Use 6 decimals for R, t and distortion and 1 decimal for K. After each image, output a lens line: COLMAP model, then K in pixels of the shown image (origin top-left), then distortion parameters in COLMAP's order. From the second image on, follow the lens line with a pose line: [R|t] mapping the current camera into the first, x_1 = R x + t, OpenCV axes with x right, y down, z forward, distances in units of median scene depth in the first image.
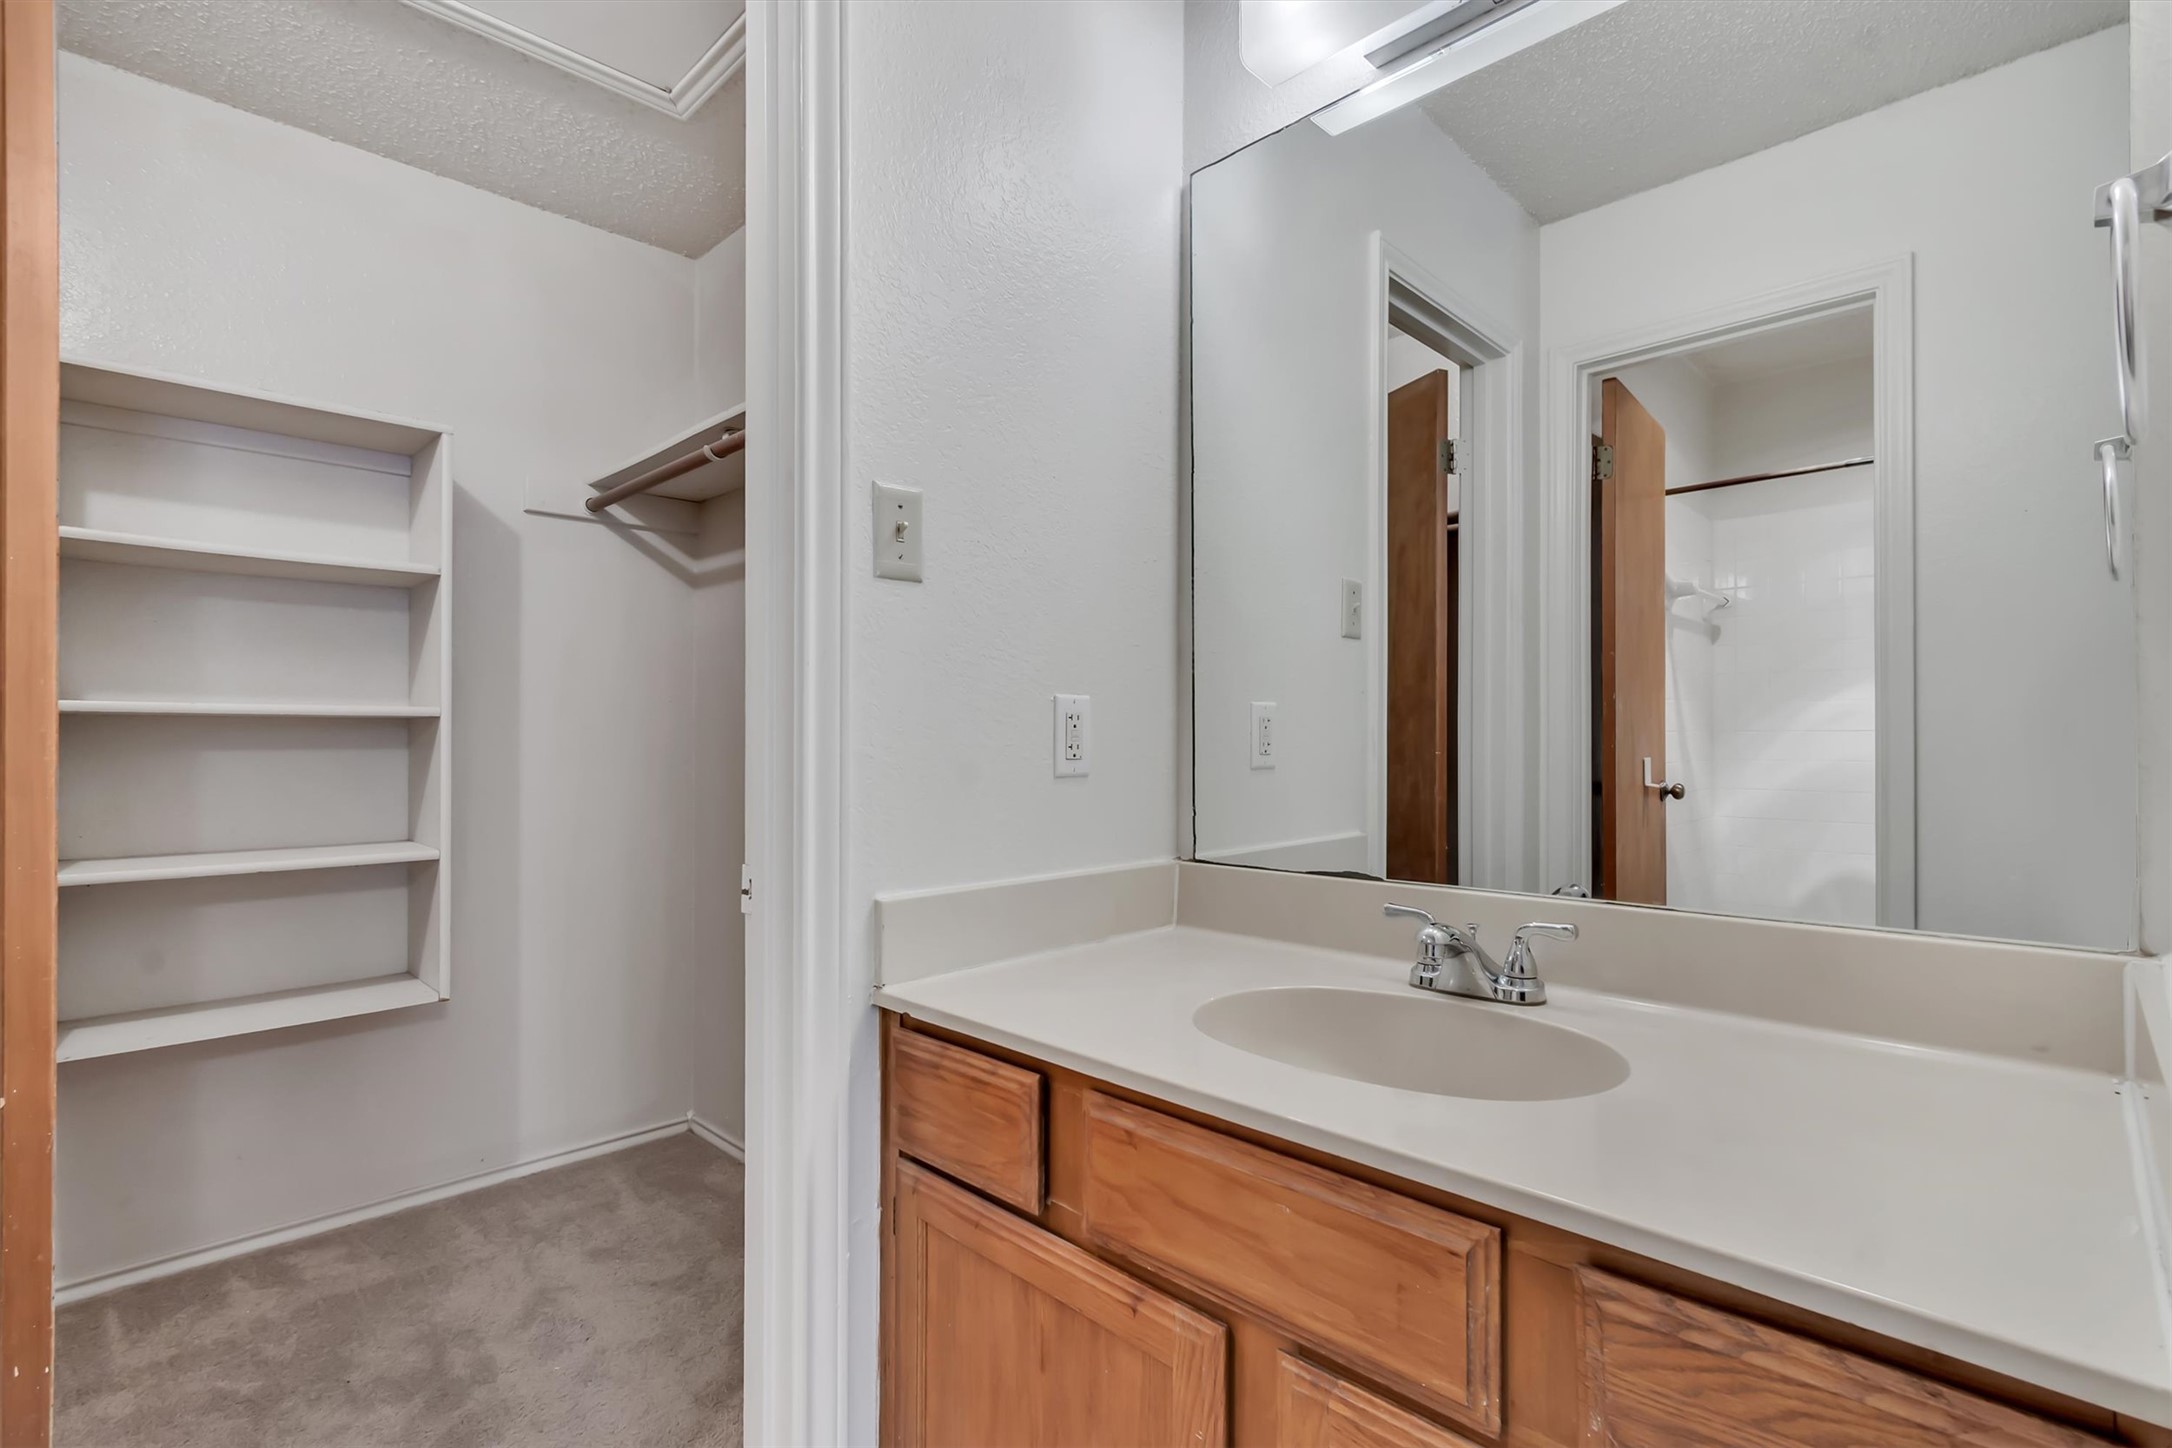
lens RADIAL K [[1022.4, 0, 1101.2], [0, 1022.4, 733.2], [0, 0, 1]] dist [0.002668, -0.000220]
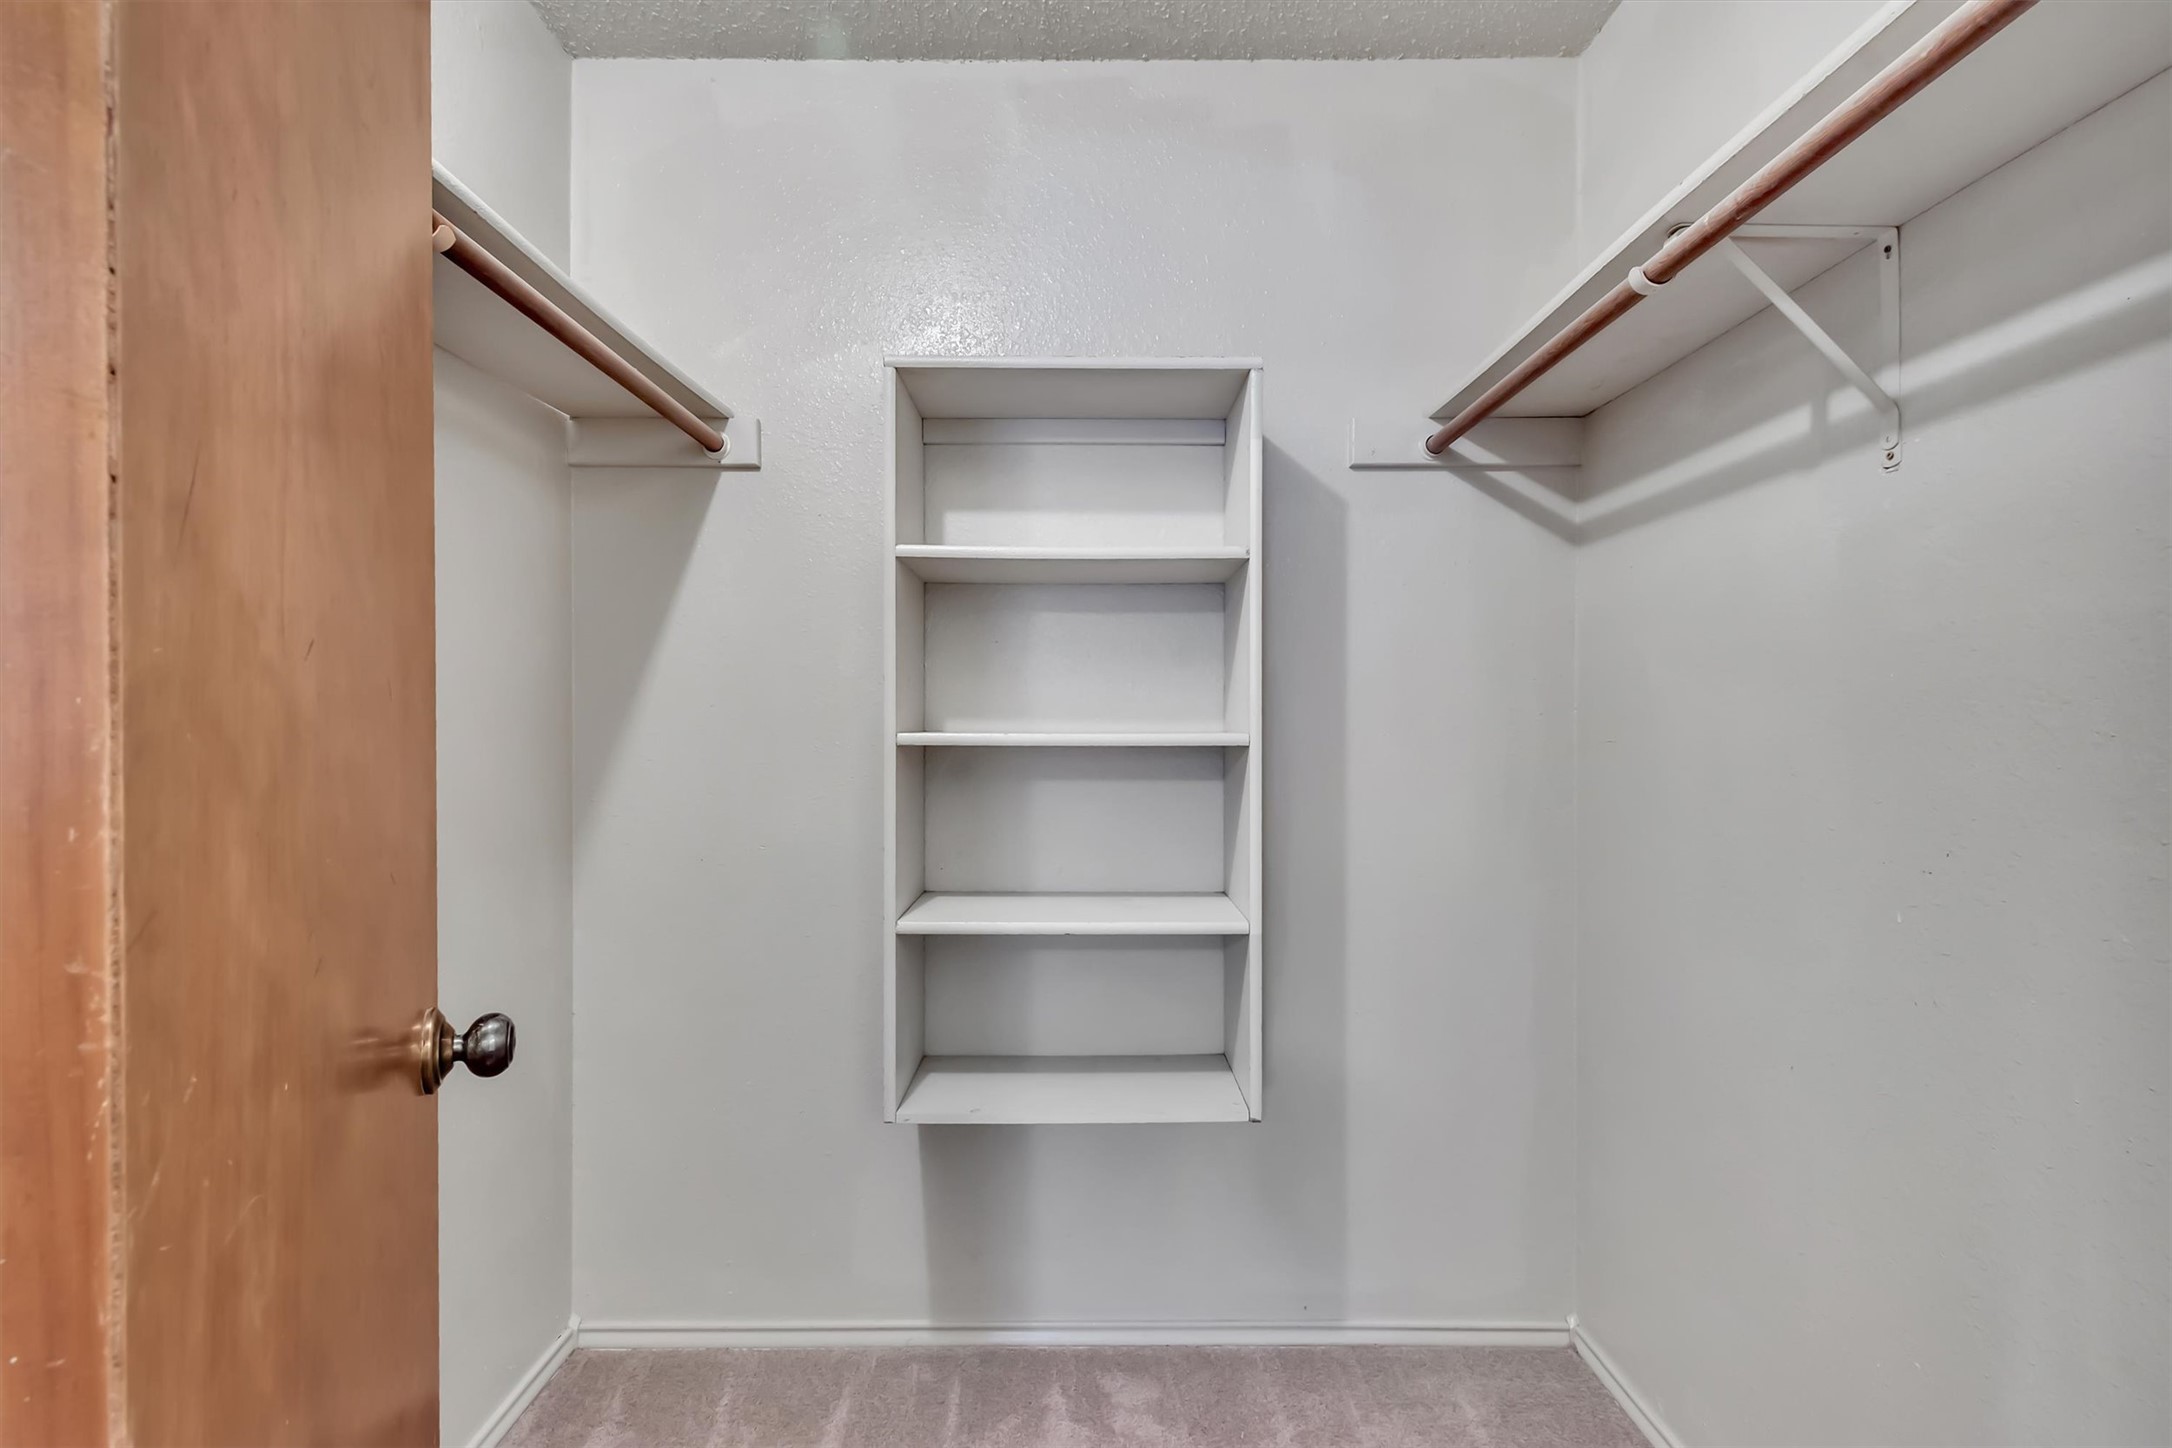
lens RADIAL K [[1022.4, 0, 1101.2], [0, 1022.4, 733.2], [0, 0, 1]] dist [0.002668, -0.000220]
pose [[0.723716, 0.002880, -0.690092, -0.195488], [0.005645, 0.999933, 0.010093, -0.032182], [0.690075, -0.011200, 0.723651, 0.362351]]
